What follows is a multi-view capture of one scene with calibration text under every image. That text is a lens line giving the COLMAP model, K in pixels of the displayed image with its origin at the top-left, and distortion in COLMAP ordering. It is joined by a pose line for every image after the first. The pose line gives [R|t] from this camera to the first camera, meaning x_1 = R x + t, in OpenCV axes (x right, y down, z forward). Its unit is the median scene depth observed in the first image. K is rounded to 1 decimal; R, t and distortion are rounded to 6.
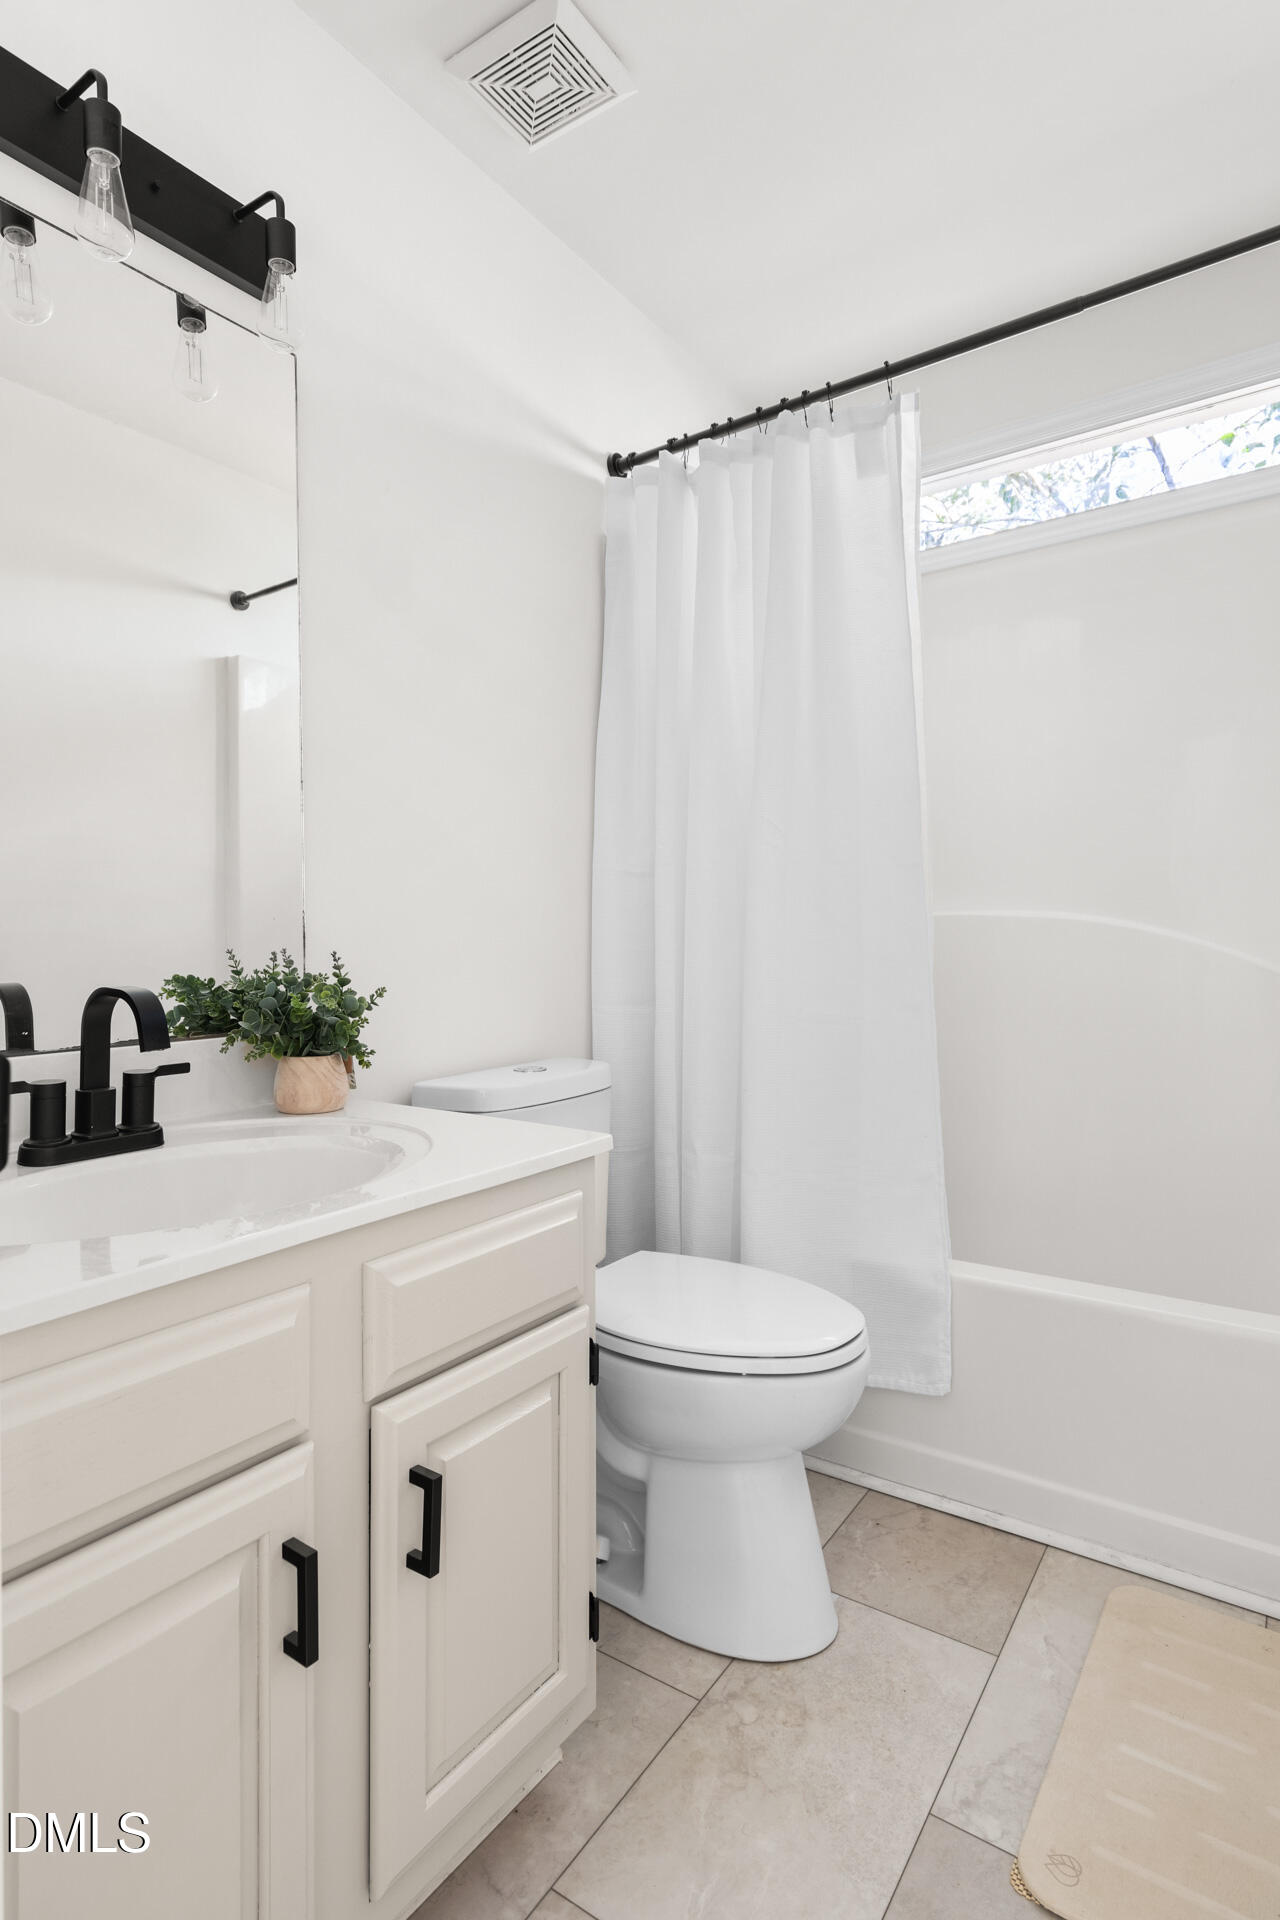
lens RADIAL K [[1028.3, 0, 640.0], [0, 1028.3, 960.0], [0, 0, 1]] dist [0.029755, 0.000152]
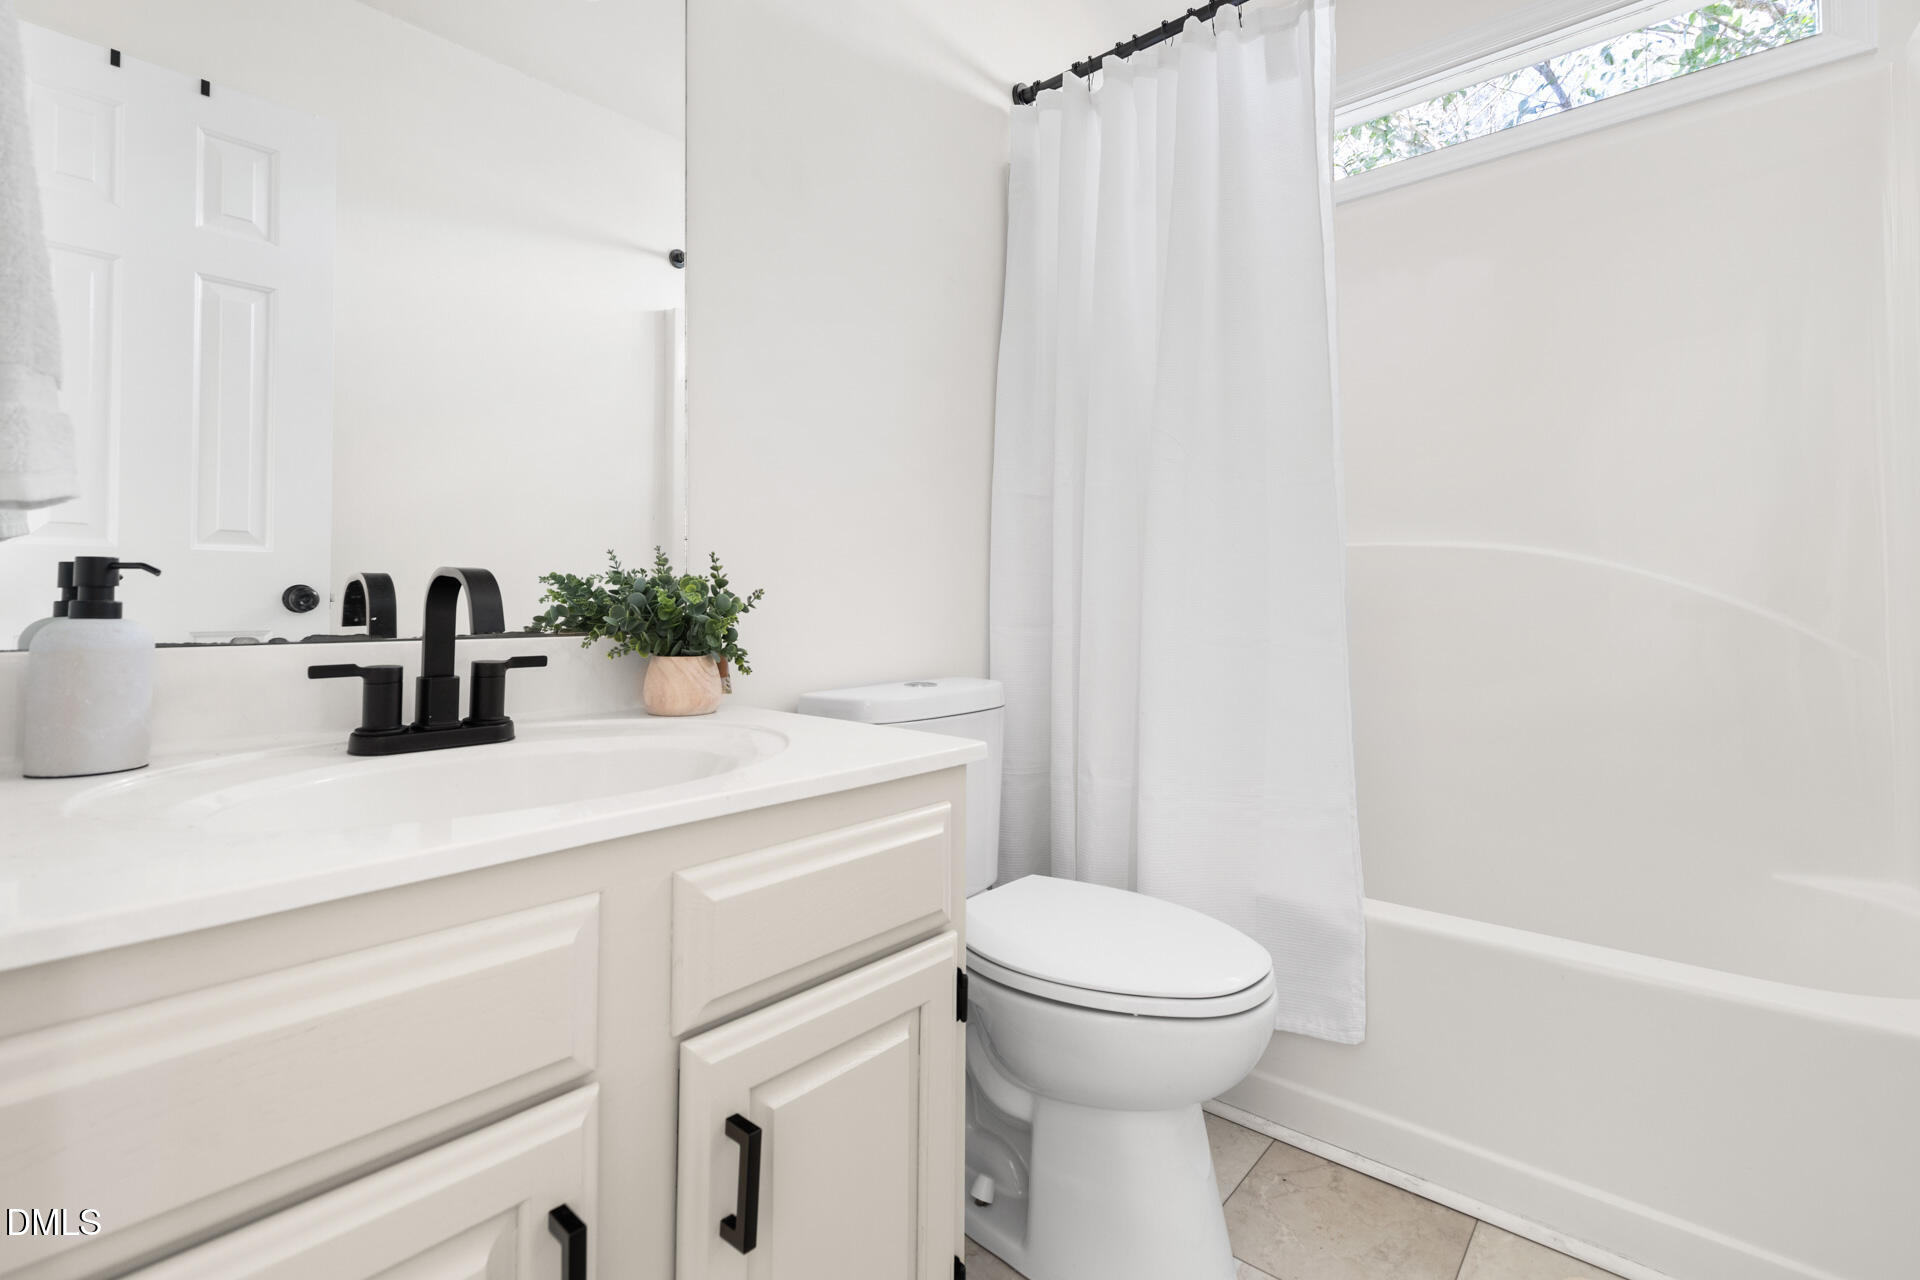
lens RADIAL K [[906.0, 0, 969.7], [0, 906.0, 601.7], [0, 0, 1]] dist [0.027519, -0.000008]
pose [[0.994990, 0.009267, -0.099542, 0.027258], [-0.011175, 0.999764, -0.018630, 0.046391], [0.099346, 0.019649, 0.994859, 0.154161]]
